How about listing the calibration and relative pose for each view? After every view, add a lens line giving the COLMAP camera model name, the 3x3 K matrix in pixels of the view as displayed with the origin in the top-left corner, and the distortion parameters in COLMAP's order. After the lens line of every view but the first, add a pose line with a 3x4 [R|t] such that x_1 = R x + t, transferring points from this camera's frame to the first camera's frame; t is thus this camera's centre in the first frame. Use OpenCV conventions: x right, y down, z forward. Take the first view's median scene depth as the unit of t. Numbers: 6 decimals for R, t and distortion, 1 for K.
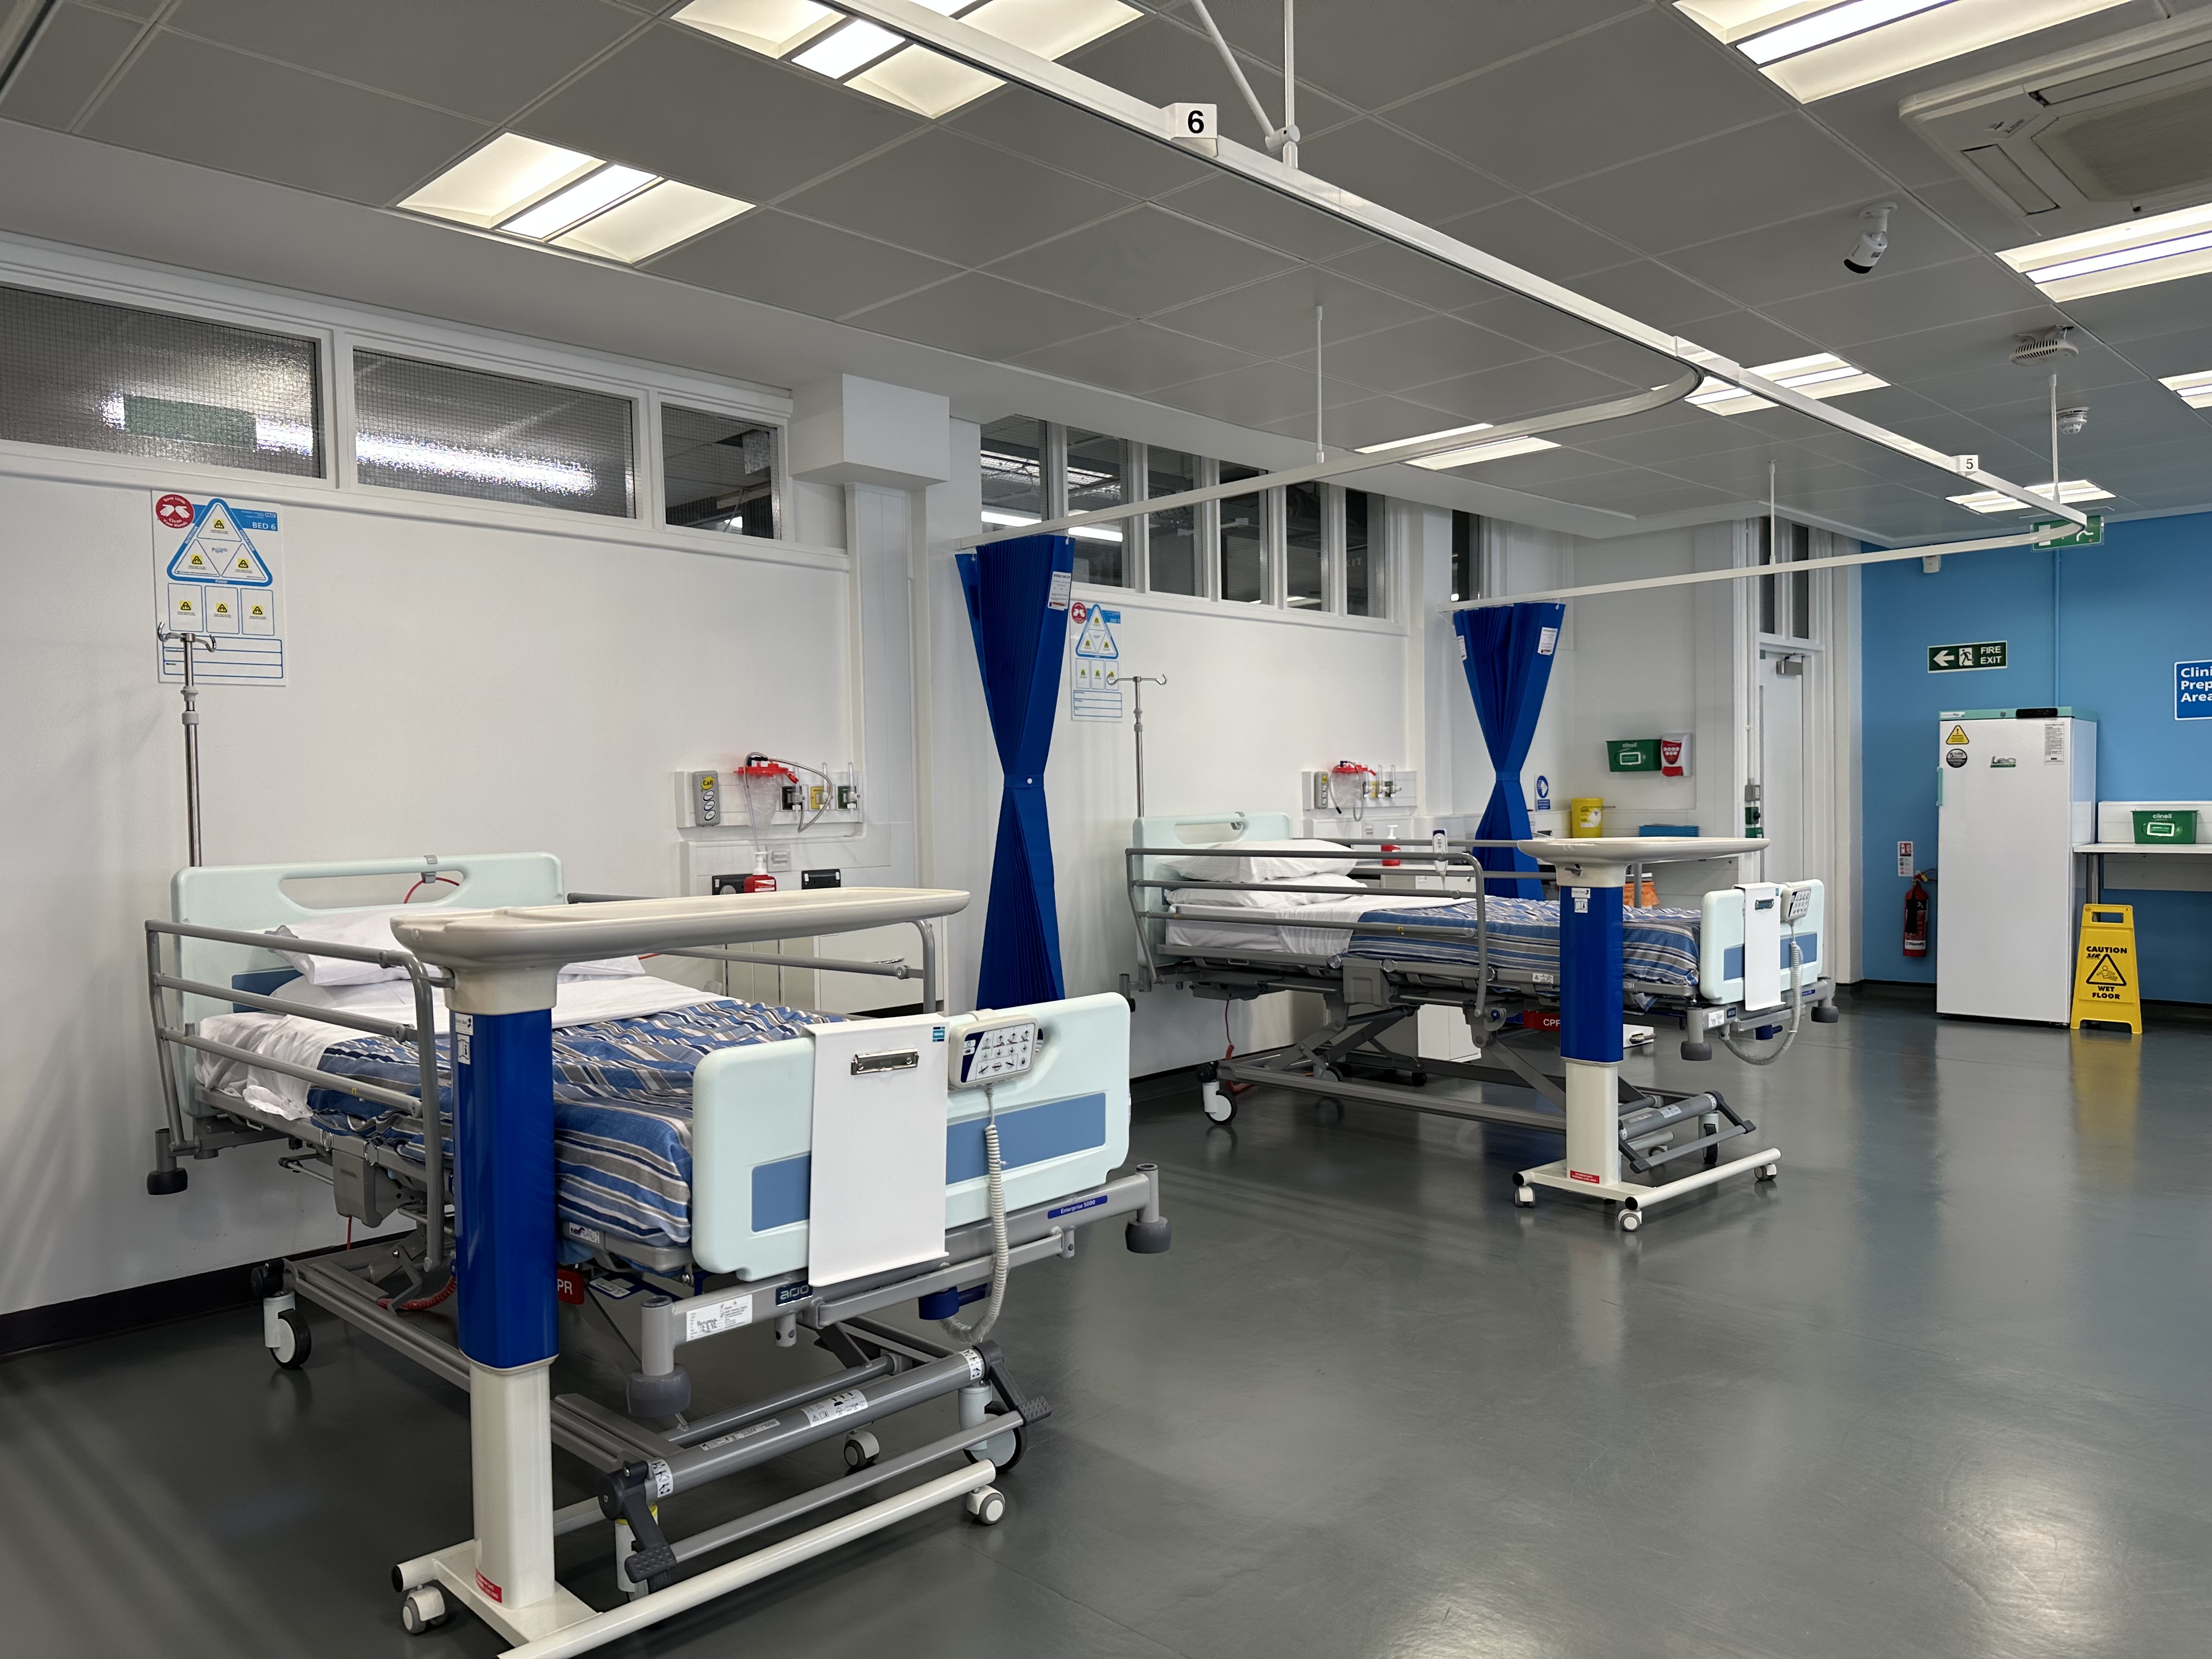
lens RADIAL K [[1537.5, 0, 1100.9], [0, 1537.5, 831.6], [0, 0, 1]] dist [0.116576, -0.206520]
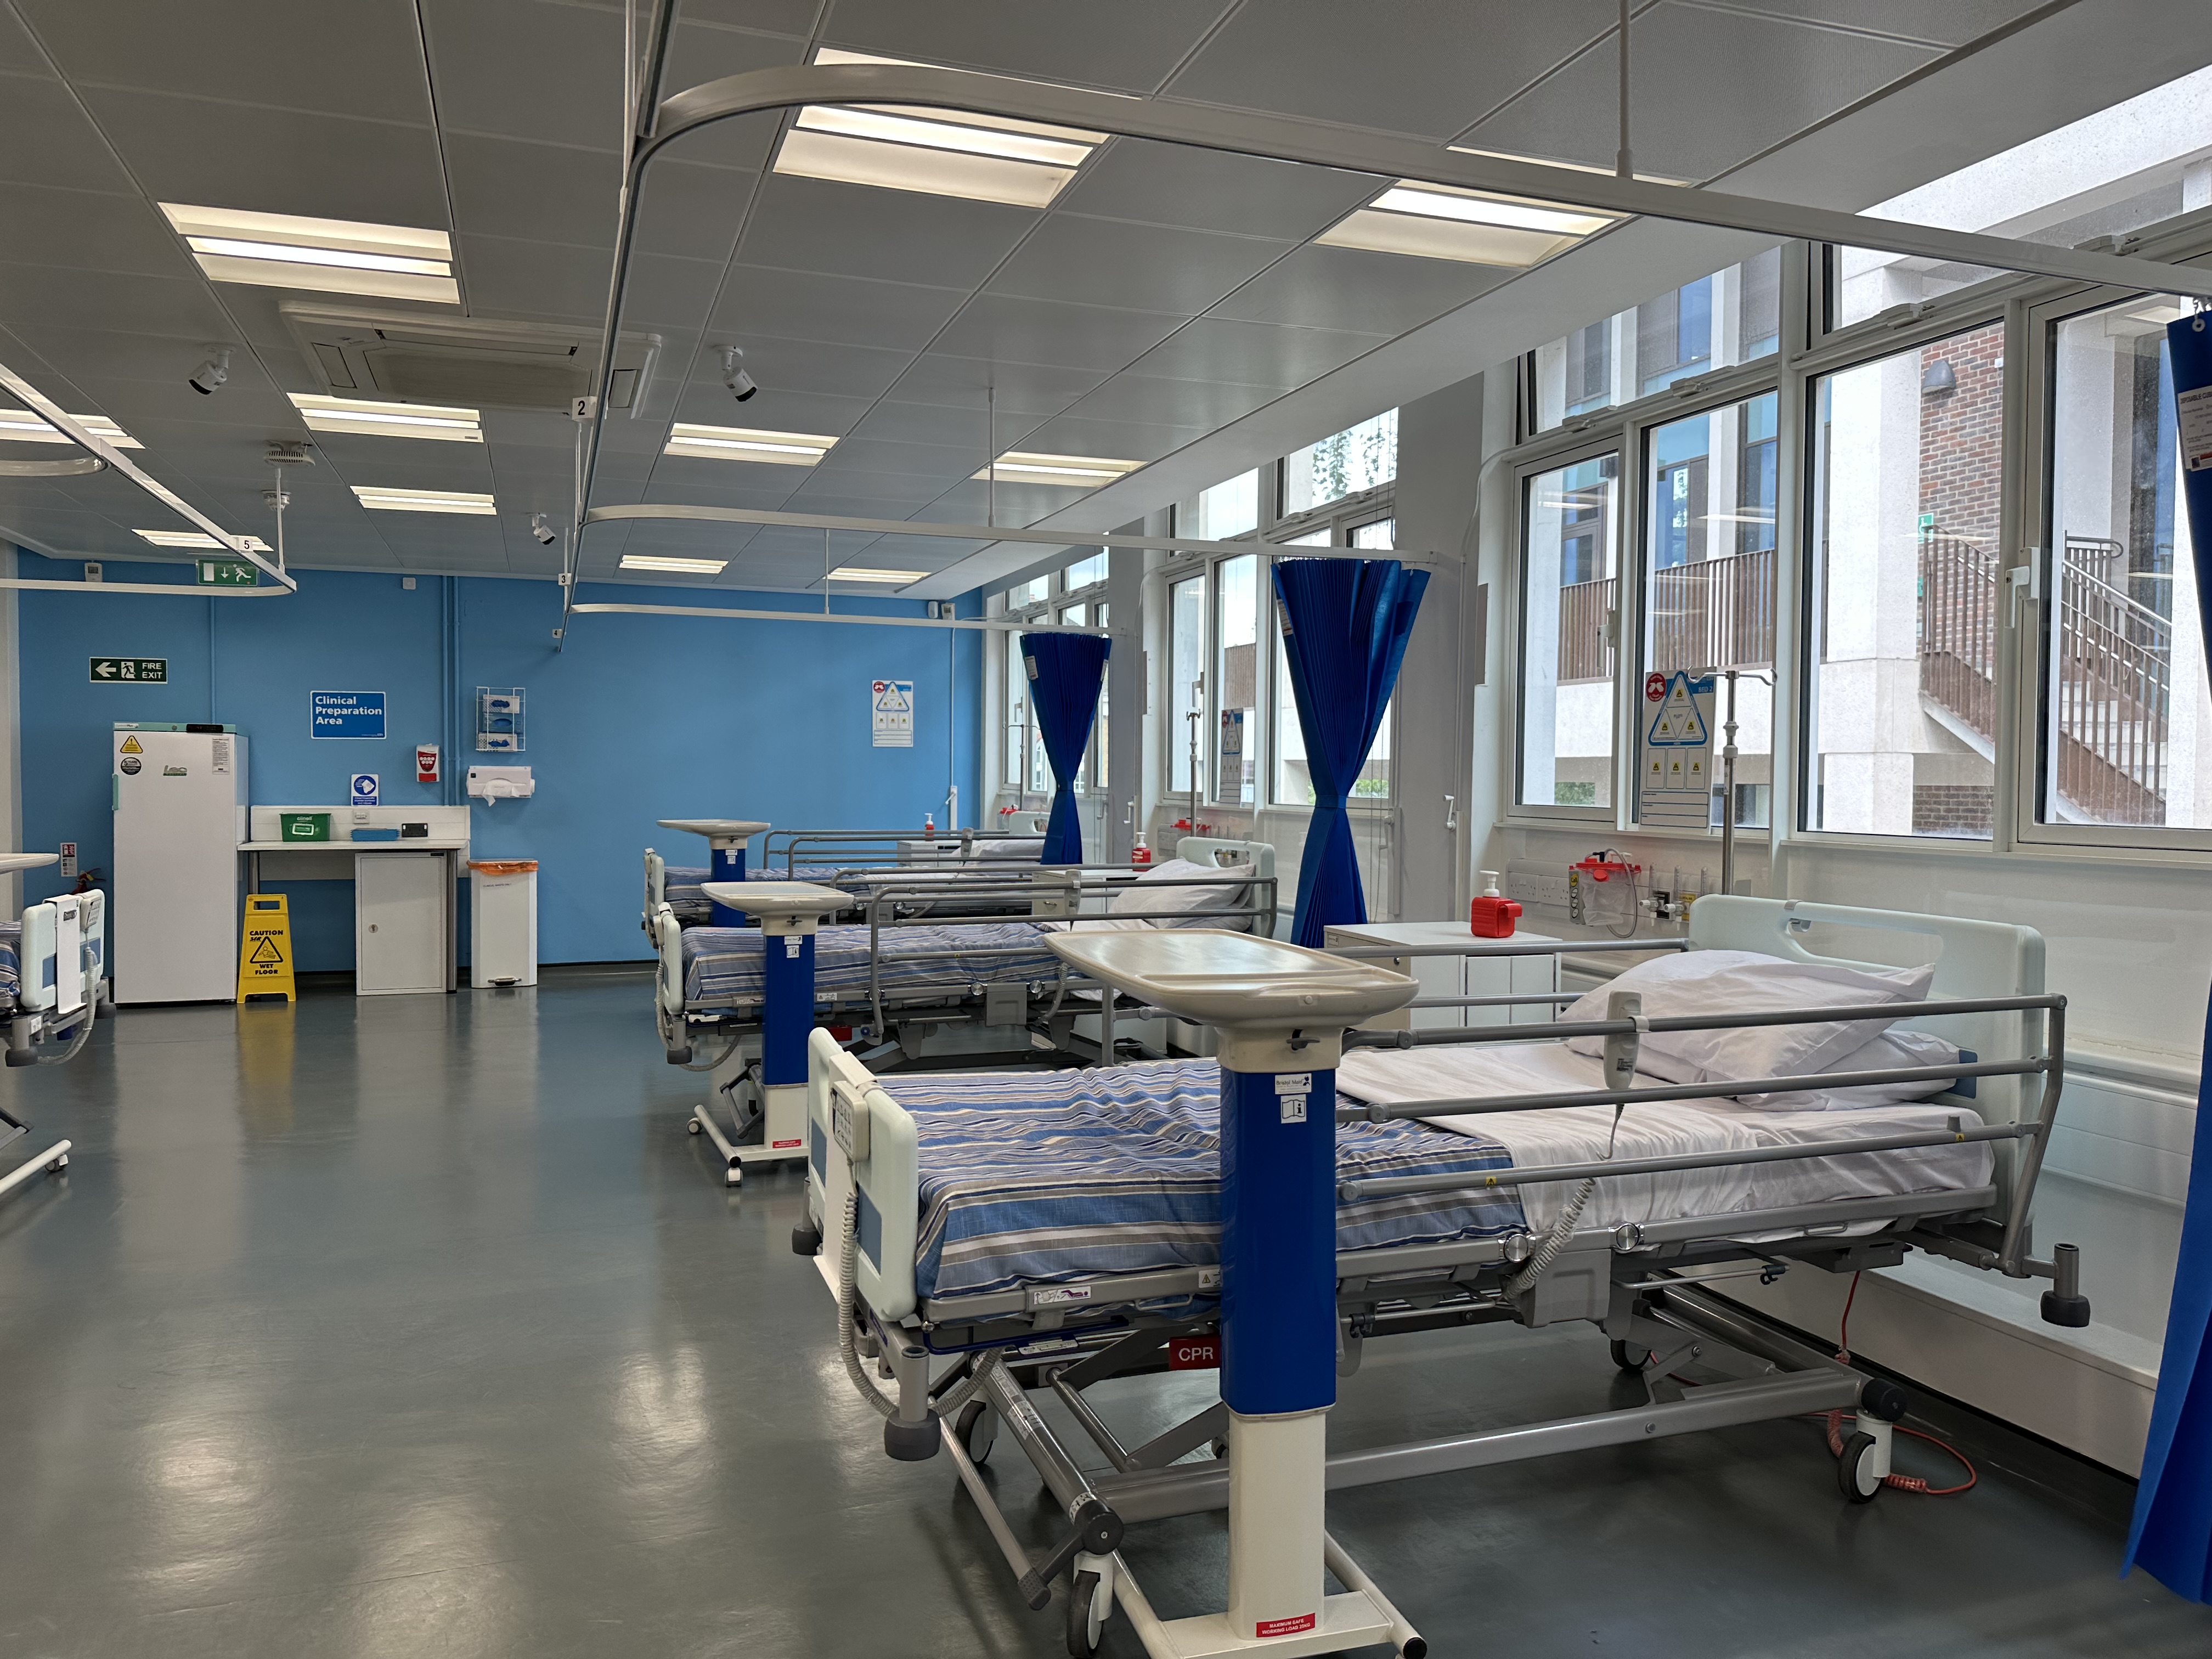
lens RADIAL K [[1537.5, 0, 1100.9], [0, 1537.5, 831.6], [0, 0, 1]] dist [0.116576, -0.206520]
pose [[0.426747, -0.016730, 0.904216, -0.201007], [0.006283, 0.999860, 0.015534, -0.019884], [-0.904349, -0.000948, 0.426792, -0.096977]]
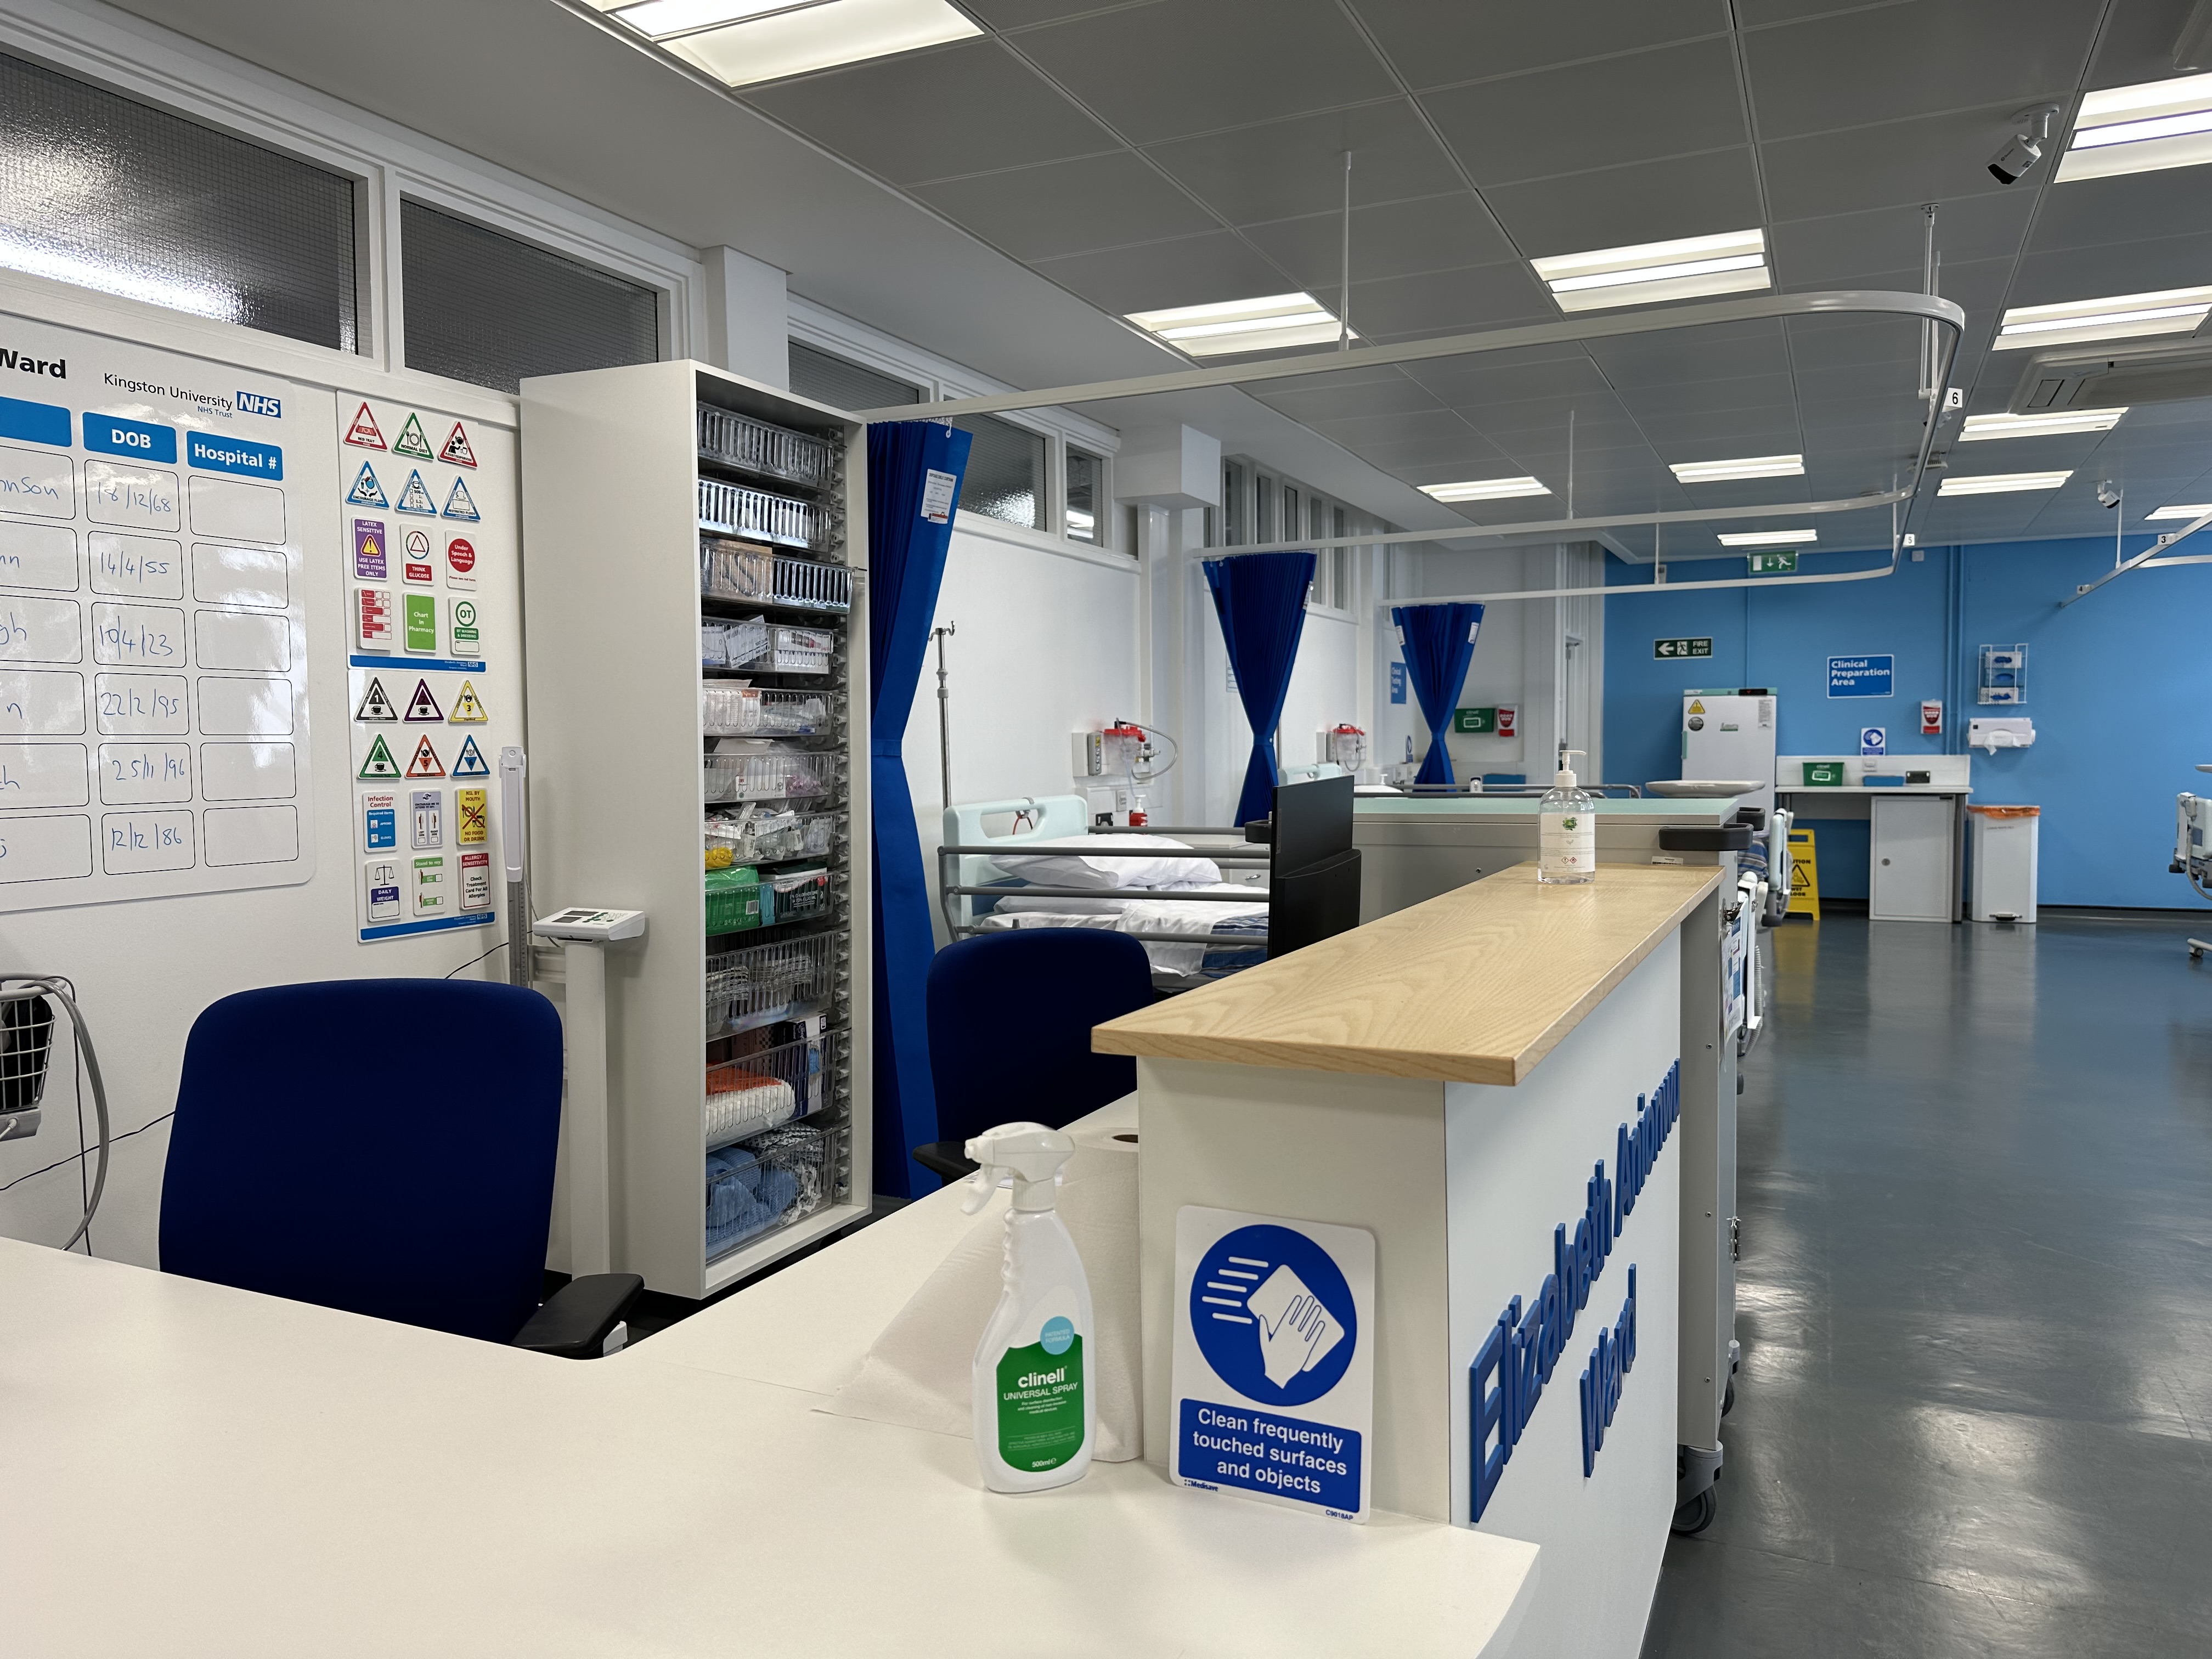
lens RADIAL K [[1526.2, 0, 1110.3], [0, 1526.2, 833.4], [0, 0, 1]] dist [0.123205, -0.200858]
pose [[0.944698, -0.014542, 0.327620, -0.534775], [0.003935, 0.999447, 0.033014, 0.002630], [-0.327919, -0.029899, 0.944233, -0.162183]]
